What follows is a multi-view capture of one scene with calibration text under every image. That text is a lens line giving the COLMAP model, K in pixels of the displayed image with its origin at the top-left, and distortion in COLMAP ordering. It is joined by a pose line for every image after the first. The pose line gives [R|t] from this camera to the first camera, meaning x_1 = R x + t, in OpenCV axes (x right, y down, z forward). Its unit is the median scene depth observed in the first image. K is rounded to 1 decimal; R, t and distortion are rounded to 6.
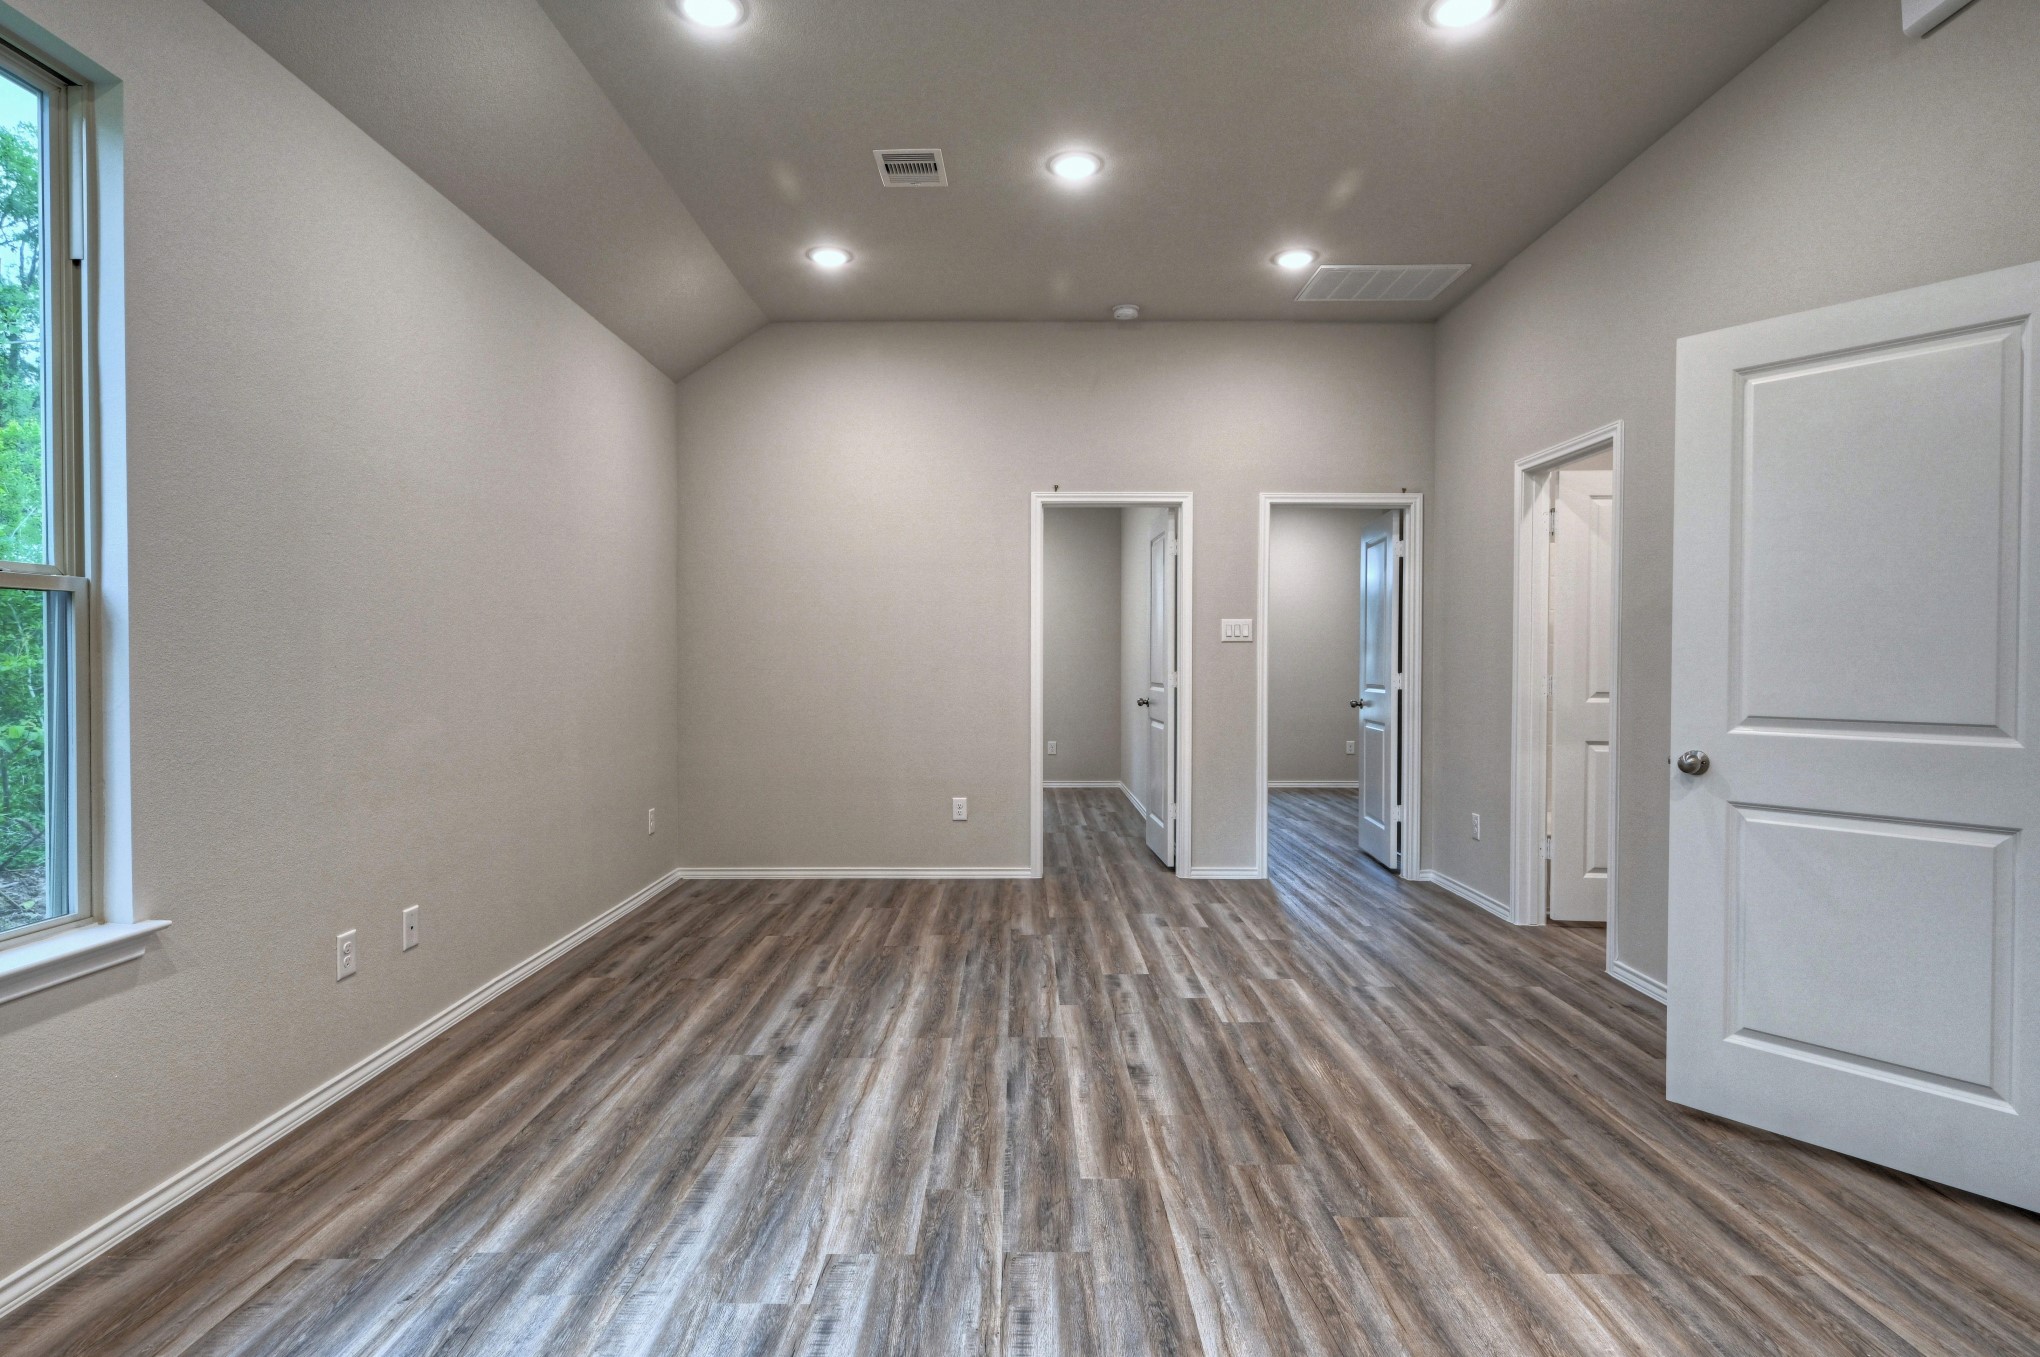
lens RADIAL K [[1013.9, 0, 1020.4], [0, 1013.9, 677.3], [0, 0, 1]] dist [0.003082, -0.003313]
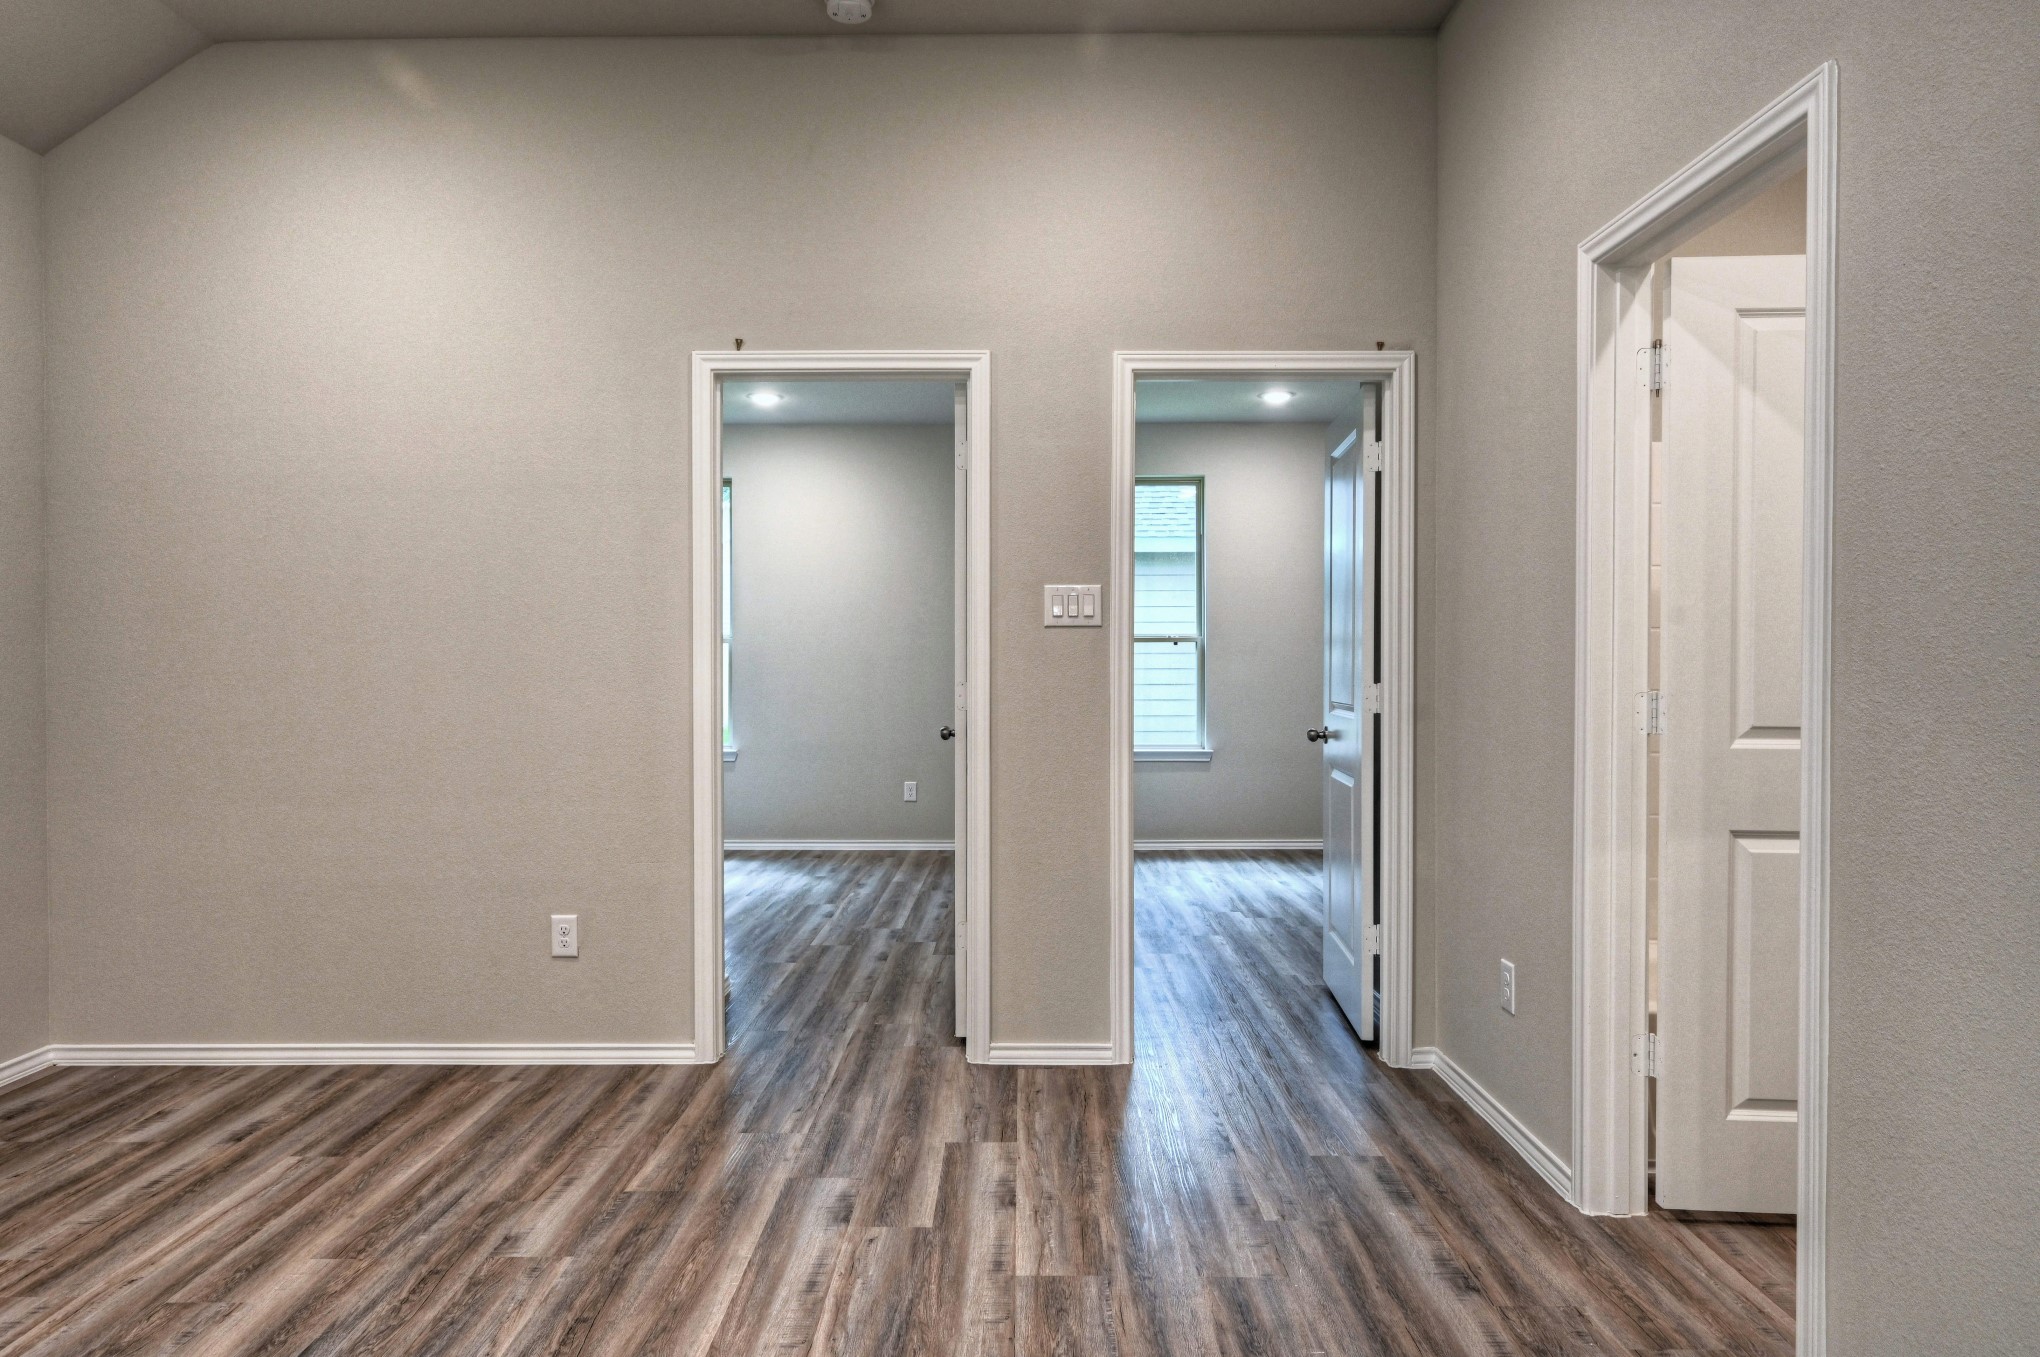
lens RADIAL K [[1185.5, 0, 1018.1], [0, 1185.5, 674.2], [0, 0, 1]] dist [-0.001653, -0.000750]
pose [[0.999962, -0.002502, -0.008409, 0.194621], [0.002477, 0.999992, -0.002993, -0.007762], [0.008416, 0.002972, 0.999960, 0.375878]]
